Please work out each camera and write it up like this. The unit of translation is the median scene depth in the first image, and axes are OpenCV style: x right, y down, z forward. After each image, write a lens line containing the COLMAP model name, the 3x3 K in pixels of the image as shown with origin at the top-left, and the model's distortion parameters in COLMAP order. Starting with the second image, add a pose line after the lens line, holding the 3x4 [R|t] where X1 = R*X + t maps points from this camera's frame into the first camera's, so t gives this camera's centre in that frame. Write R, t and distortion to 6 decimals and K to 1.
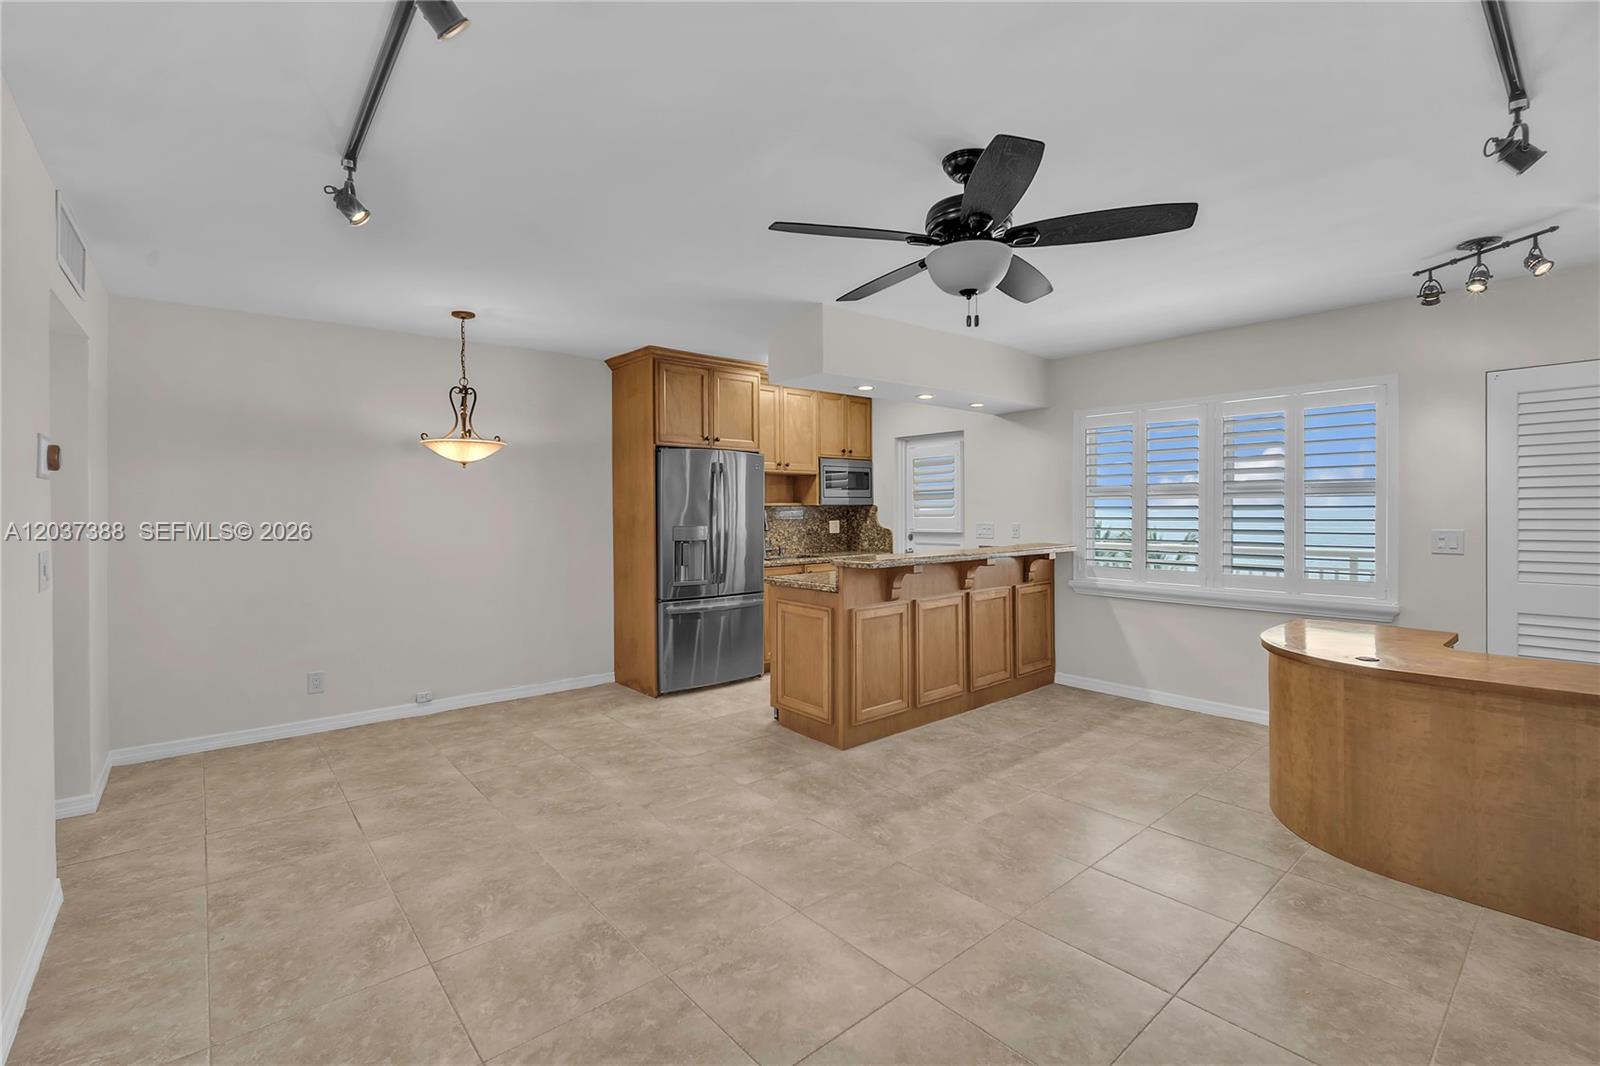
lens RADIAL K [[702.6, 0, 802.9], [0, 702.6, 526.3], [0, 0, 1]] dist [-0.010936, 0.000169]
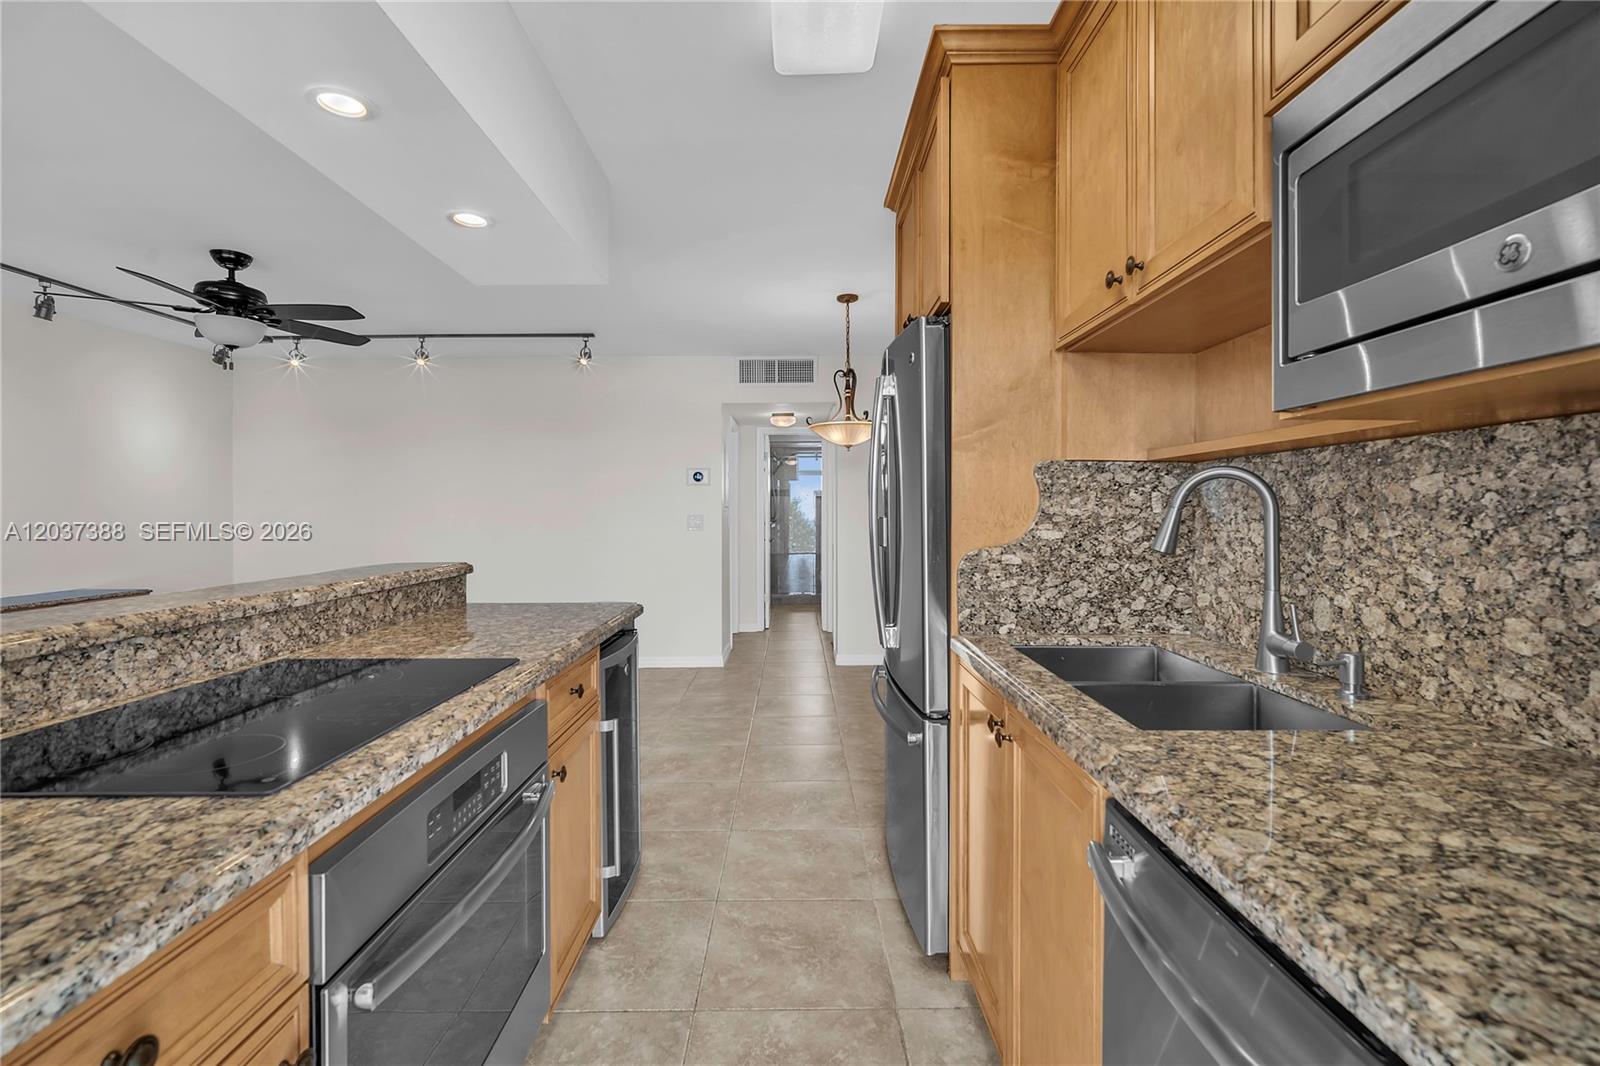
lens RADIAL K [[720.9, 0, 799.5], [0, 720.9, 510.7], [0, 0, 1]] dist [-0.001896, 0.000448]
pose [[-0.651376, 0.007843, -0.758715, 0.330775], [-0.011020, 0.999743, 0.019795, -0.017260], [0.758675, 0.021255, -0.651122, 1.567838]]
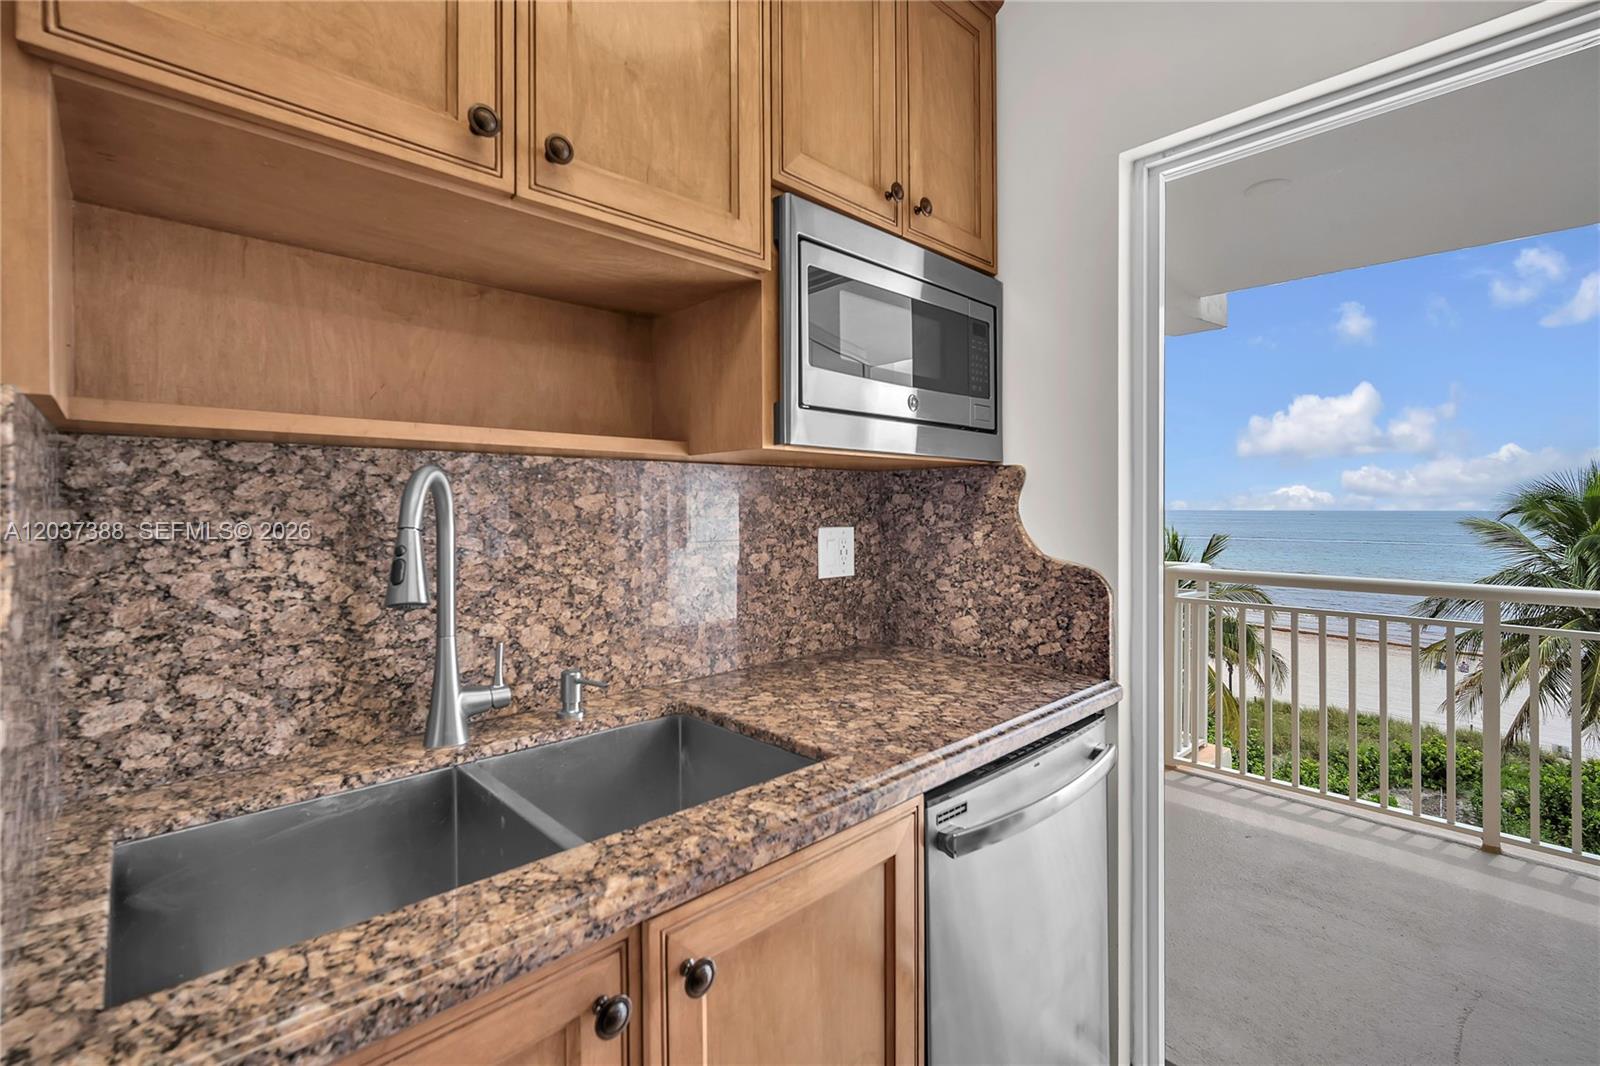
lens RADIAL K [[720.9, 0, 799.5], [0, 720.9, 510.7], [0, 0, 1]] dist [-0.001896, 0.000448]
pose [[0.998491, 0.006436, 0.054529, 0.029638], [-0.005469, 0.999826, -0.017858, -0.015937], [-0.054634, 0.017533, 0.998352, 1.243585]]
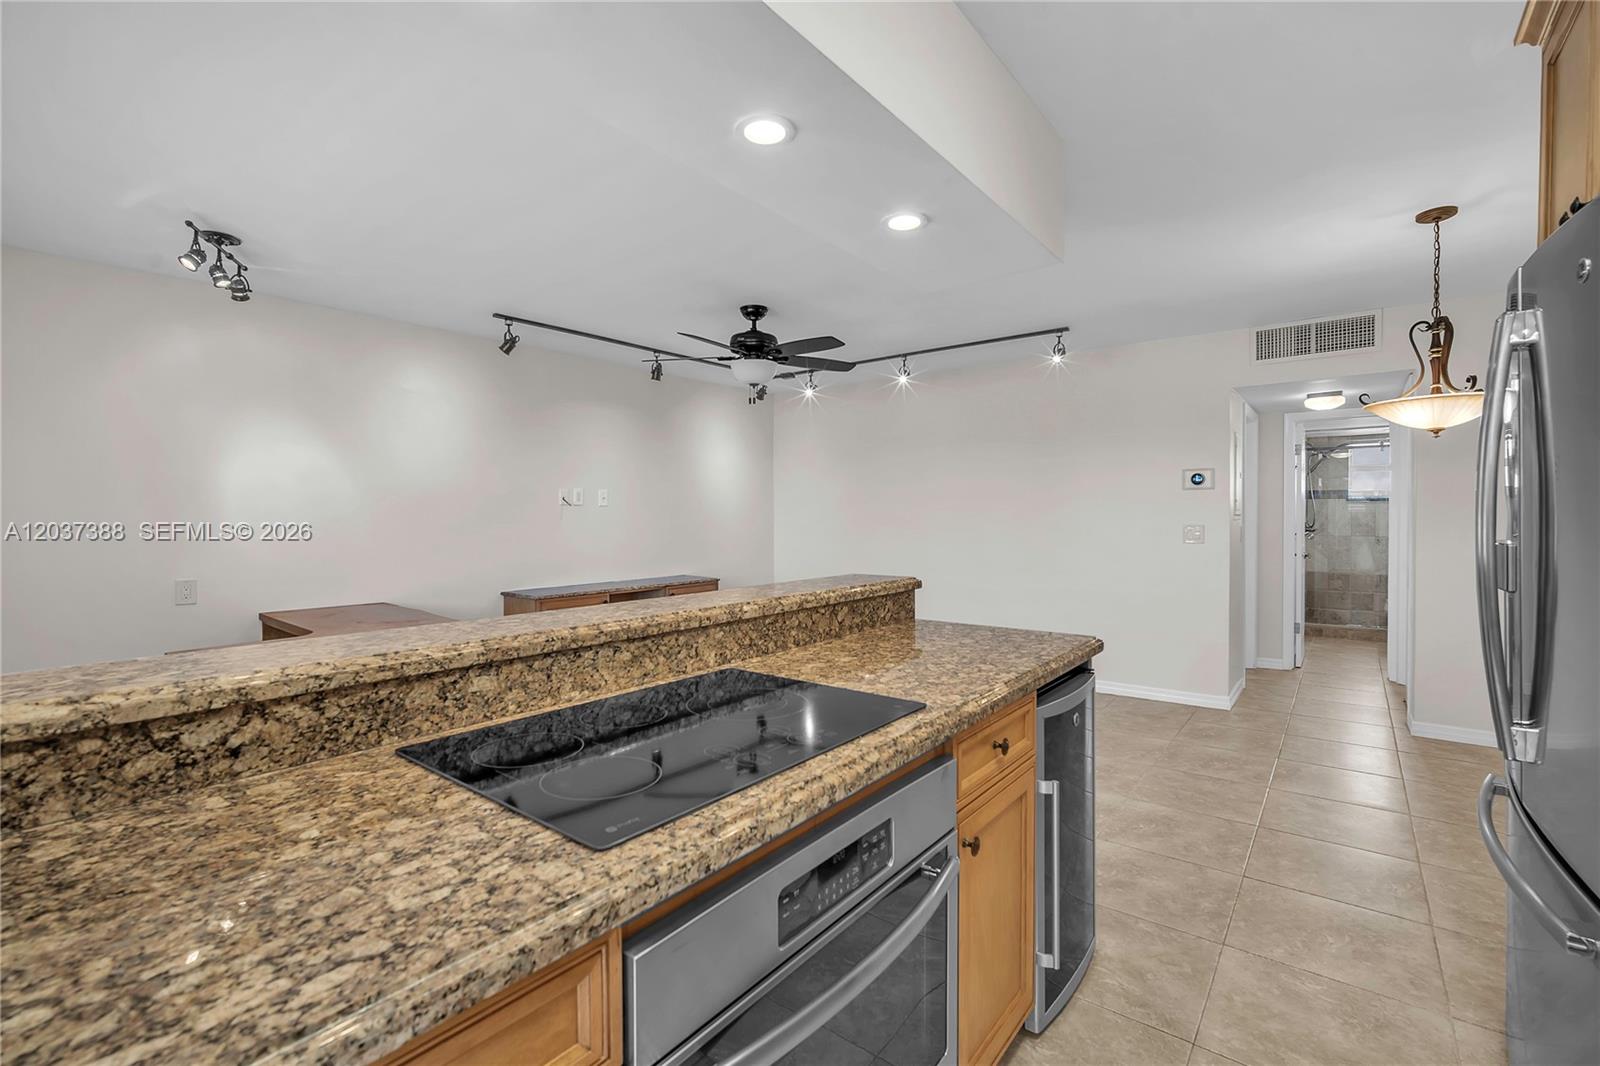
lens RADIAL K [[709.1, 0, 797.7], [0, 709.1, 520.5], [0, 0, 1]] dist [-0.014390, 0.005469]
pose [[-0.982167, 0.009843, -0.187755, 0.254498], [0.003549, 0.999421, 0.033824, -0.026459], [0.187979, 0.032555, -0.981633, 1.514370]]
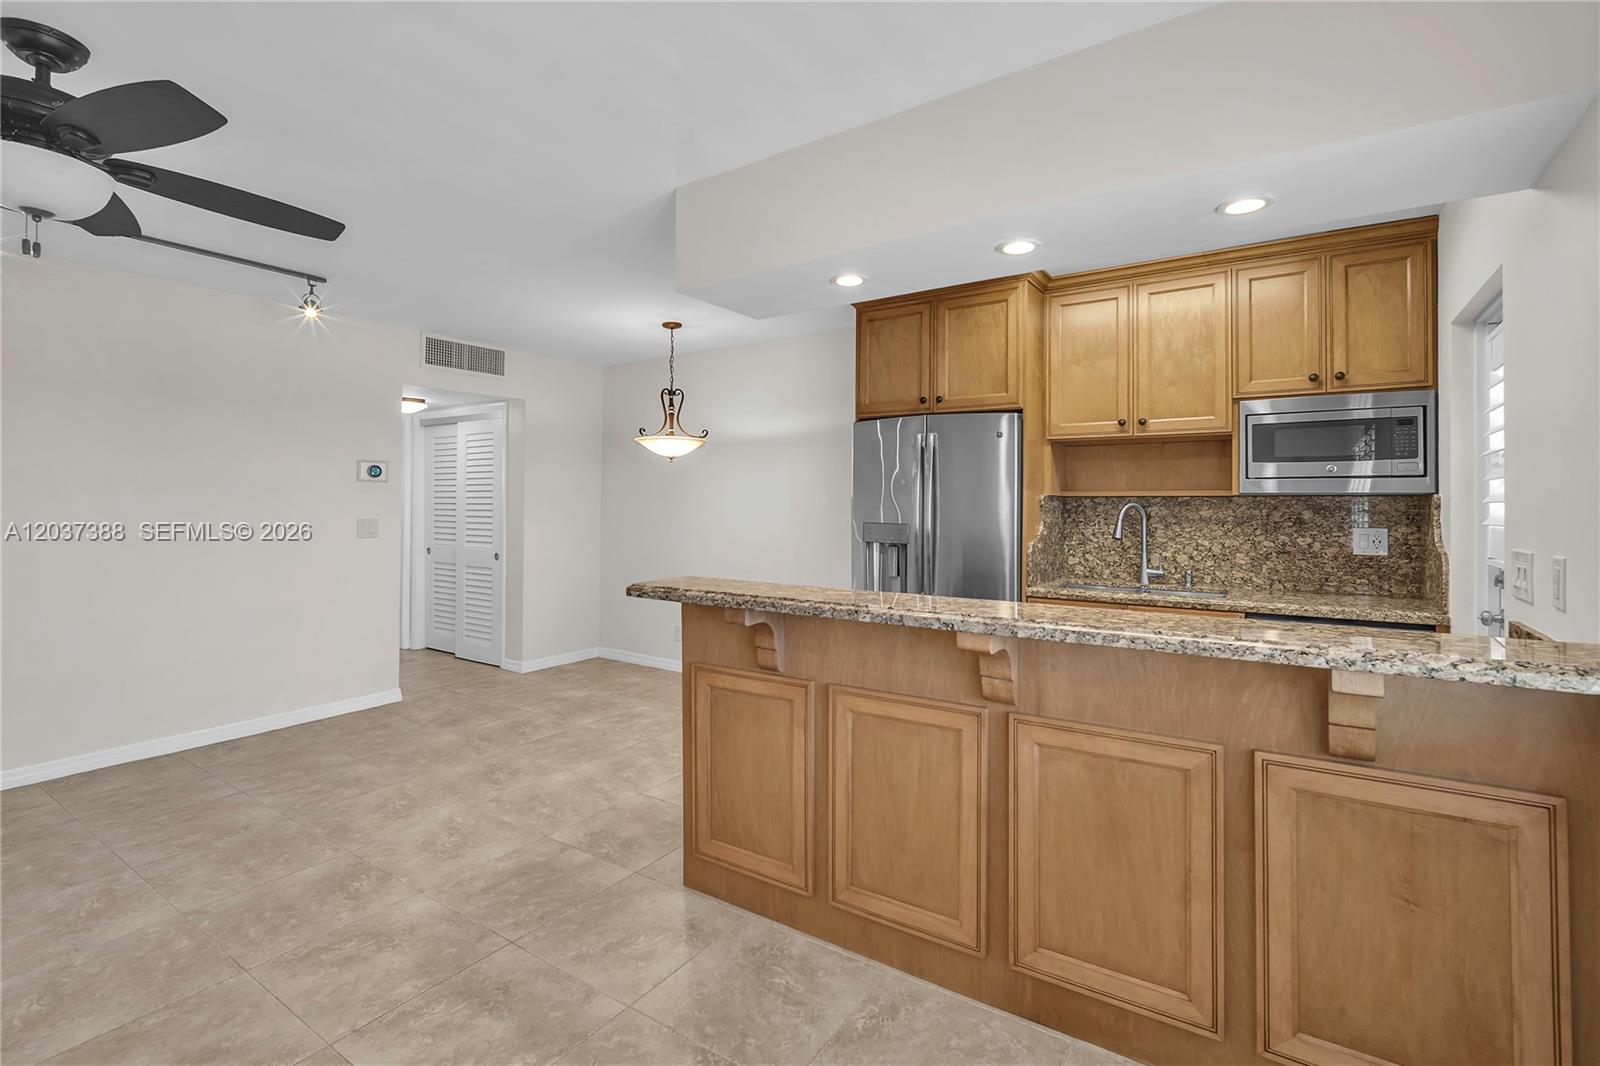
lens RADIAL K [[723.8, 0, 810.6], [0, 723.8, 501.7], [0, 0, 1]] dist [-0.004203, 0.000011]
pose [[0.277152, 0.004194, -0.960817, 0.663802], [-0.029350, 0.999561, -0.004103, -0.021026], [0.960378, 0.029337, 0.277153, 0.865687]]
